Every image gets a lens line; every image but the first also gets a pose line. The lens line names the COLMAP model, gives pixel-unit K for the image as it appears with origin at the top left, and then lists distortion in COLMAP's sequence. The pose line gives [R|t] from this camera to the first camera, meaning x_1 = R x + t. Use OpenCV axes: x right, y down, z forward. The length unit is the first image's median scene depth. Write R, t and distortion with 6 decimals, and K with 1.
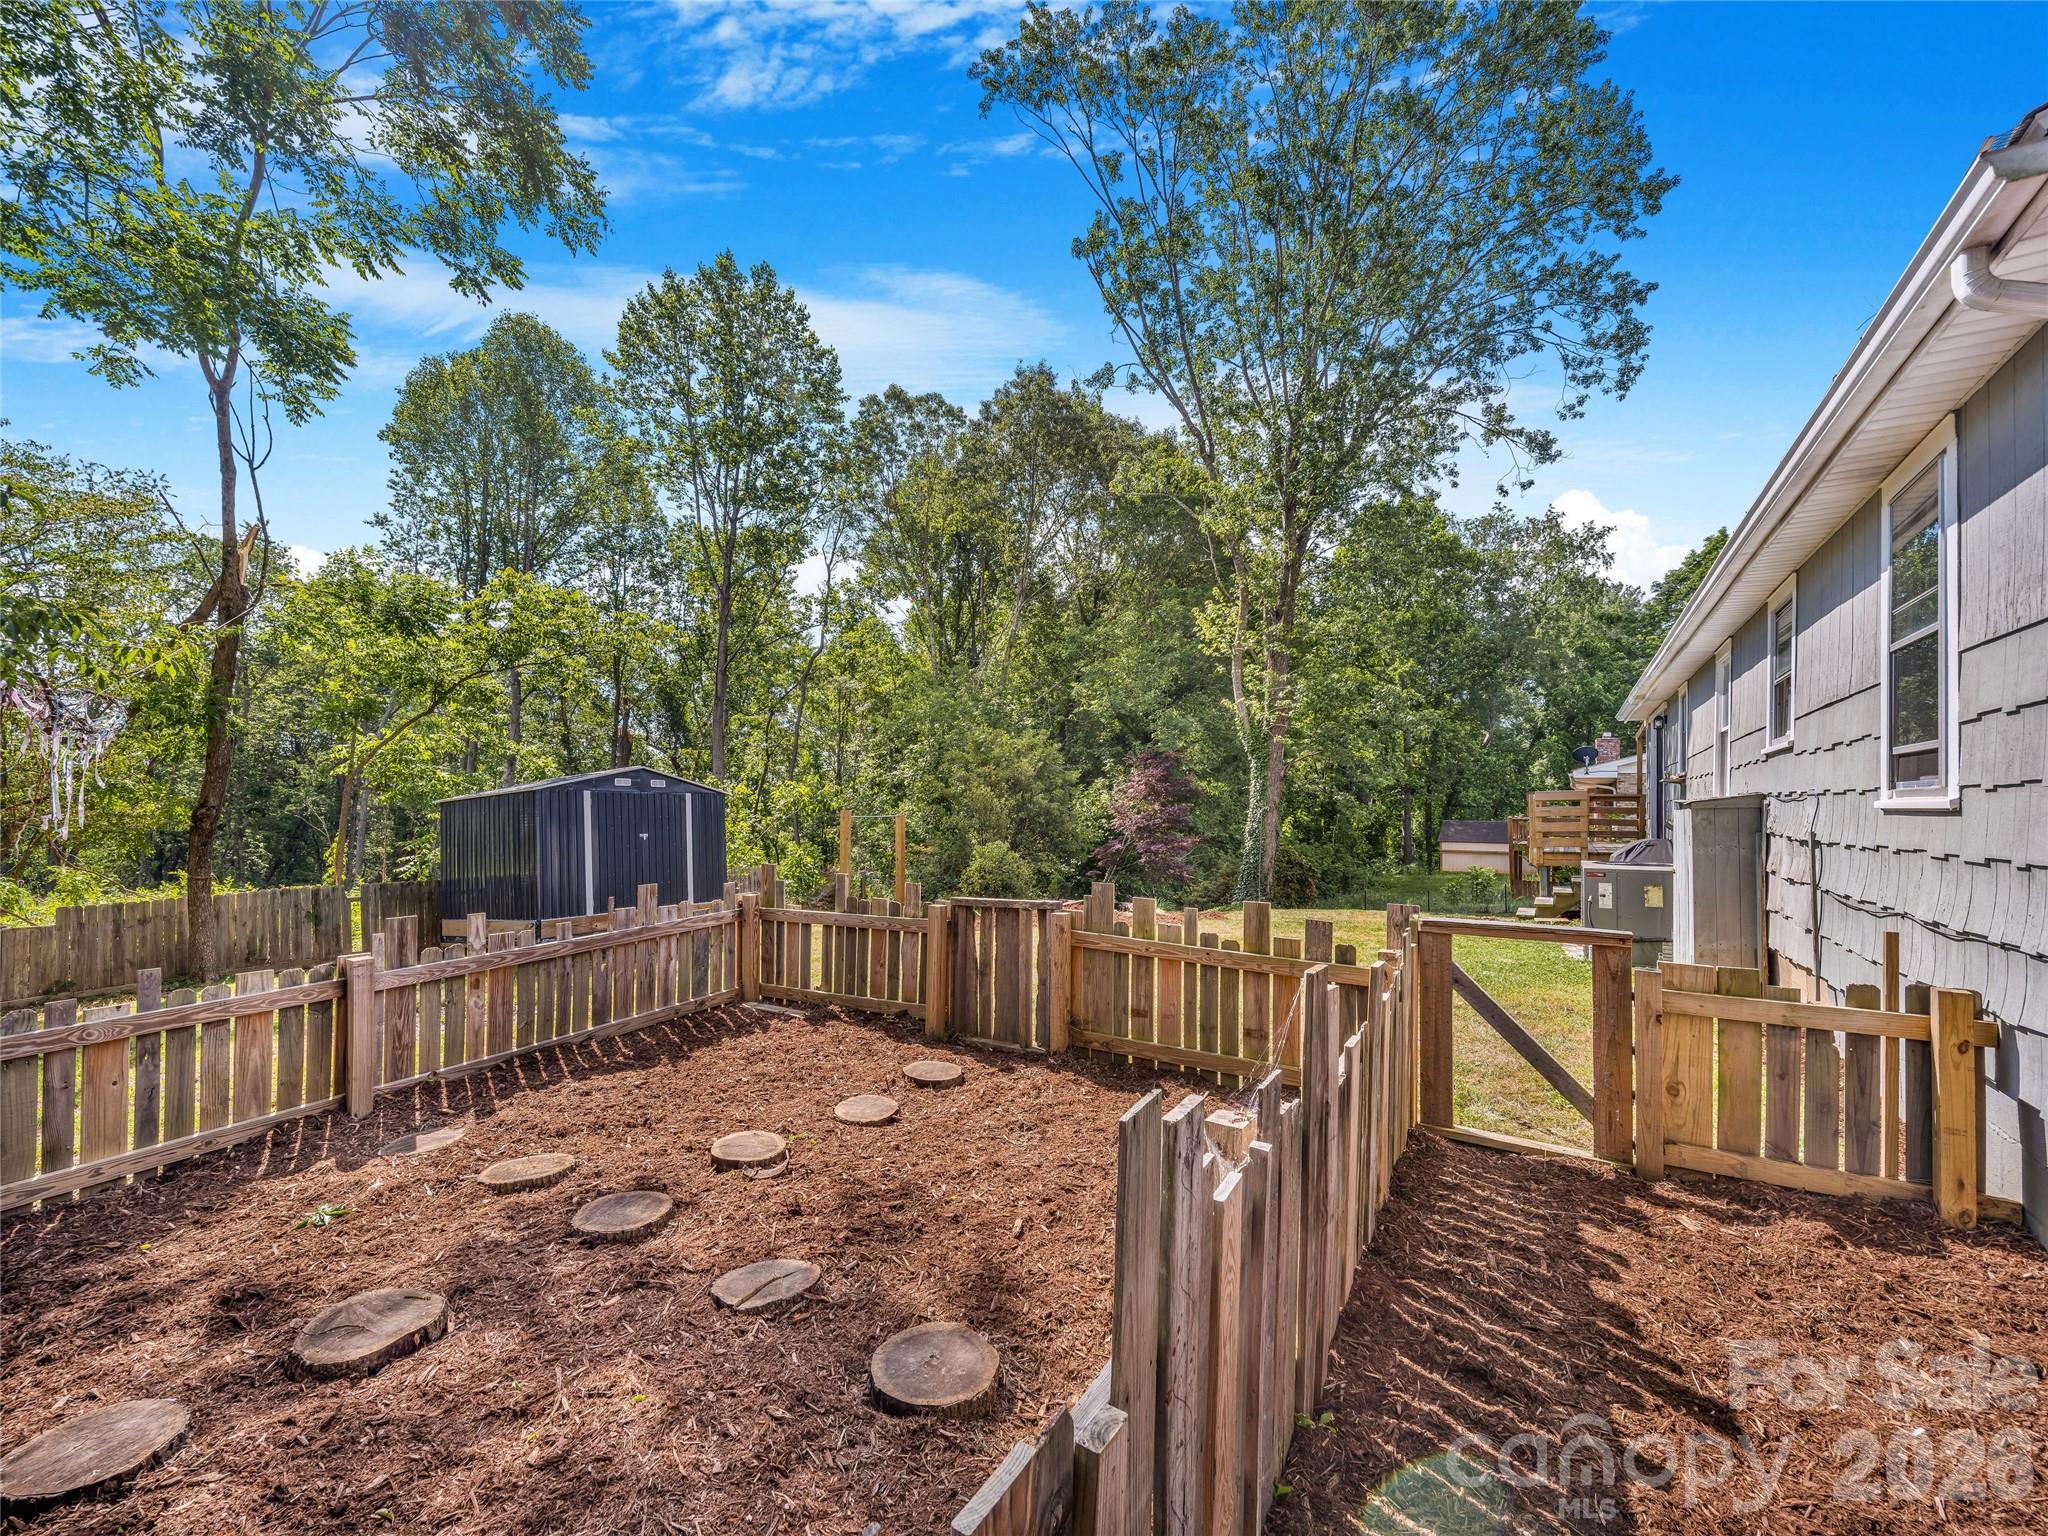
lens RADIAL K [[847.7, 0, 1024.0], [0, 847.7, 768.0], [0, 0, 1]] dist [-0.000988, 0.000290]
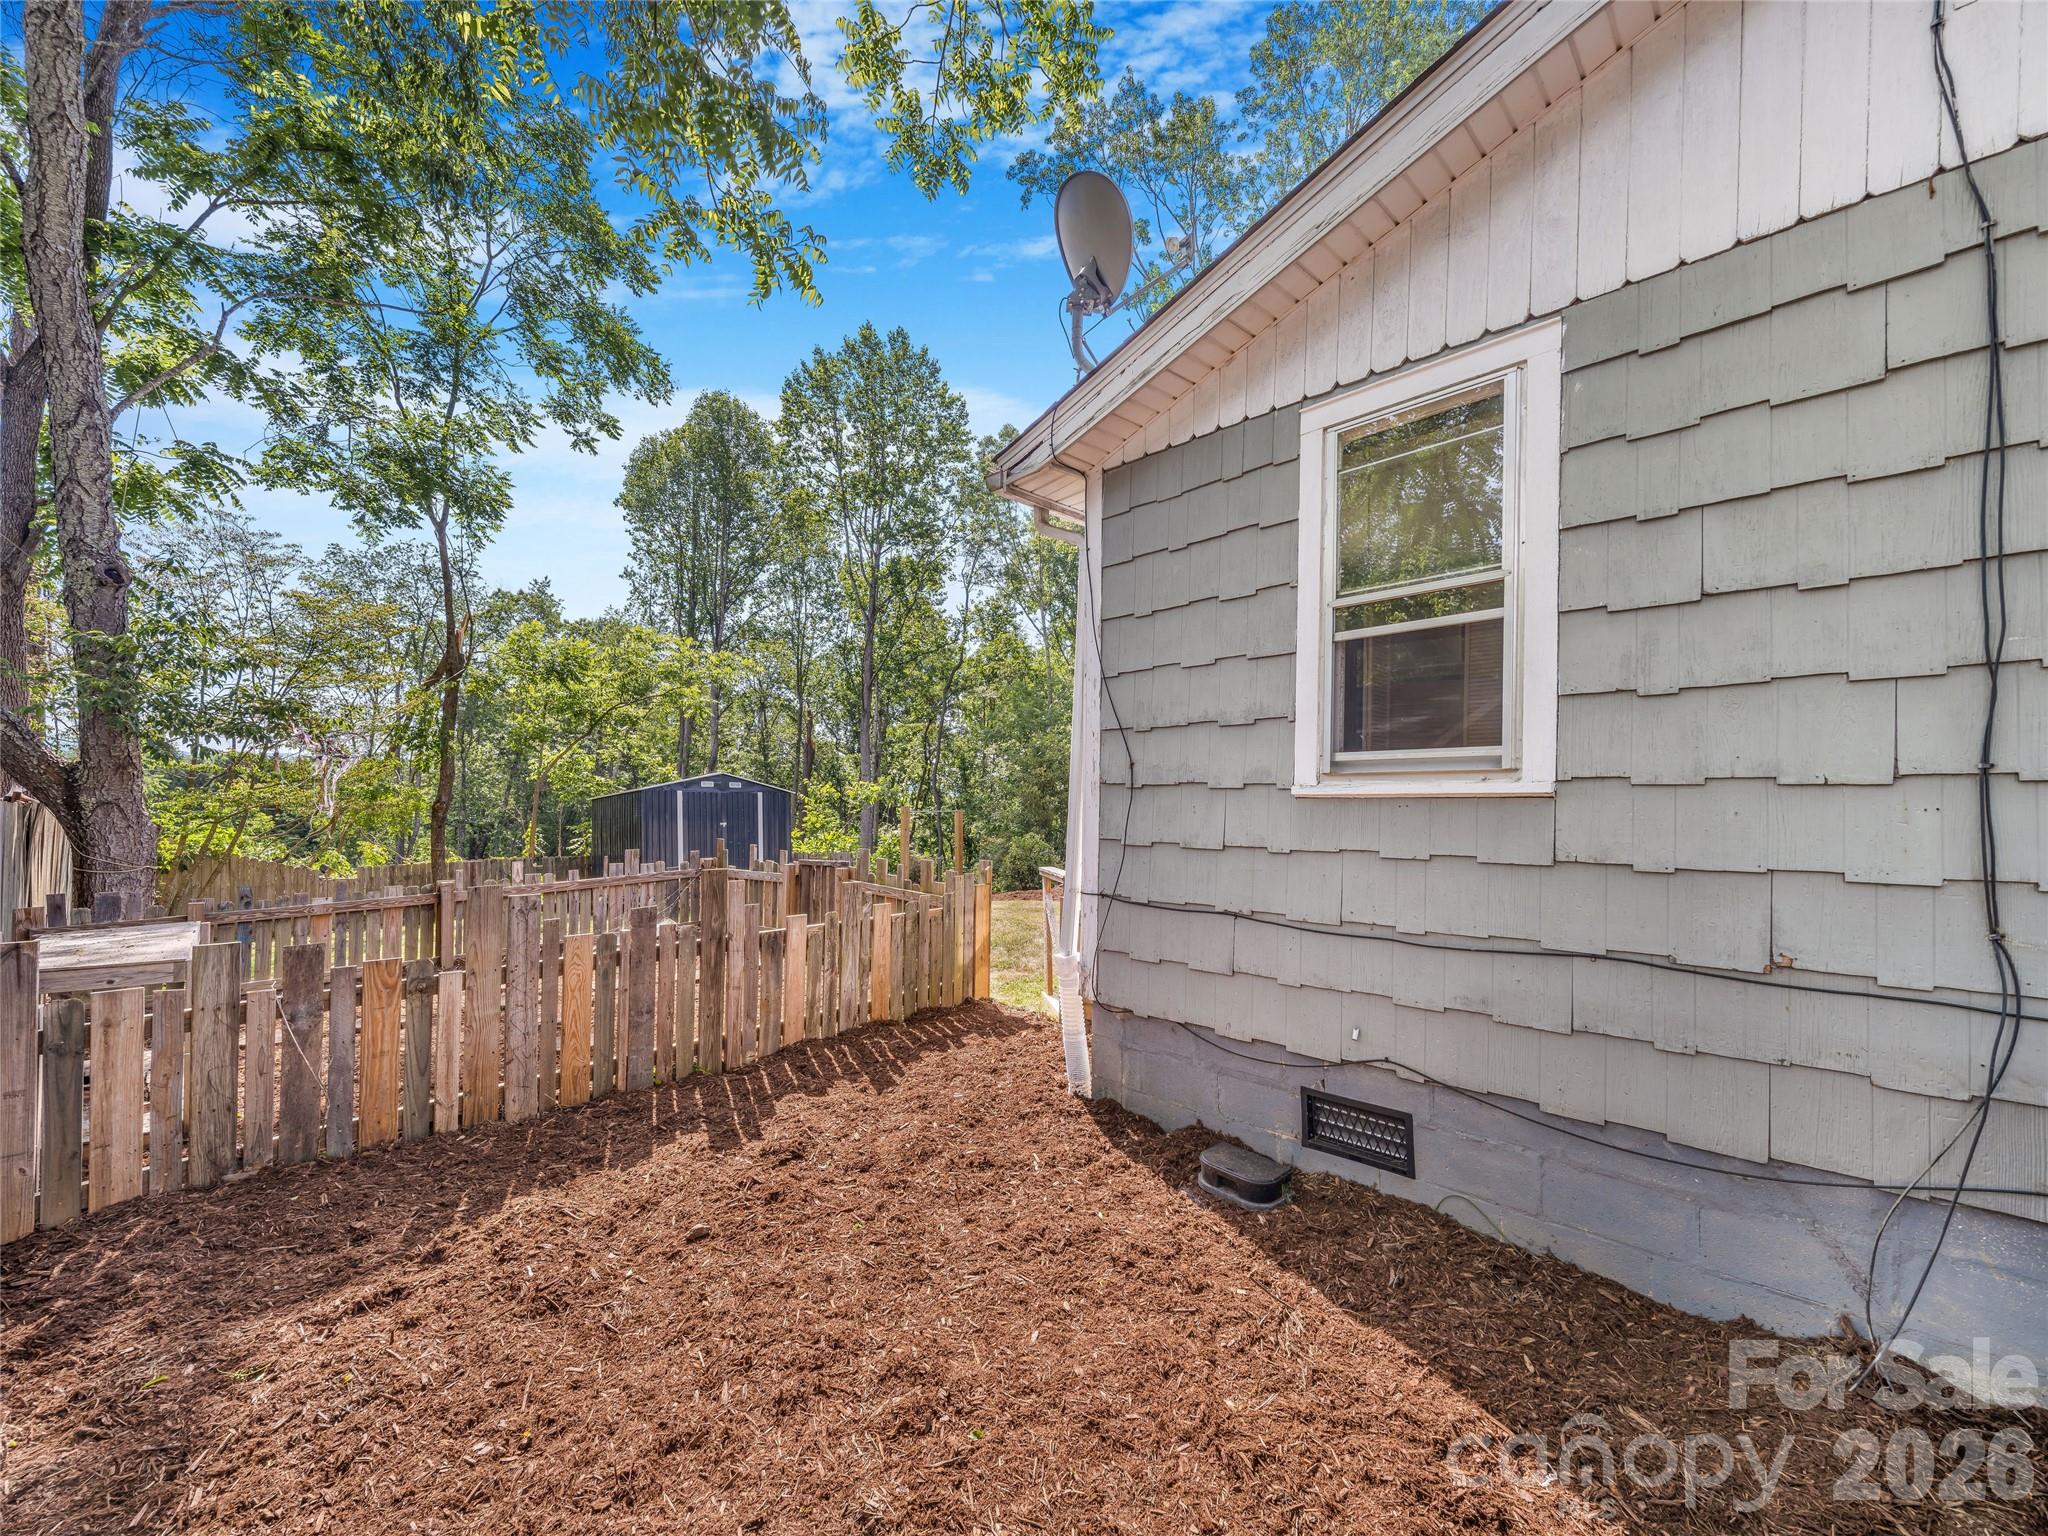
lens RADIAL K [[823.7, 0, 1024.8], [0, 823.7, 776.0], [0, 0, 1]] dist [0.000362, -0.000114]
pose [[0.975981, -0.007156, -0.217737, 0.096594], [0.009535, 0.999906, 0.009876, -0.001479], [0.217646, -0.011715, 0.975958, -0.054911]]
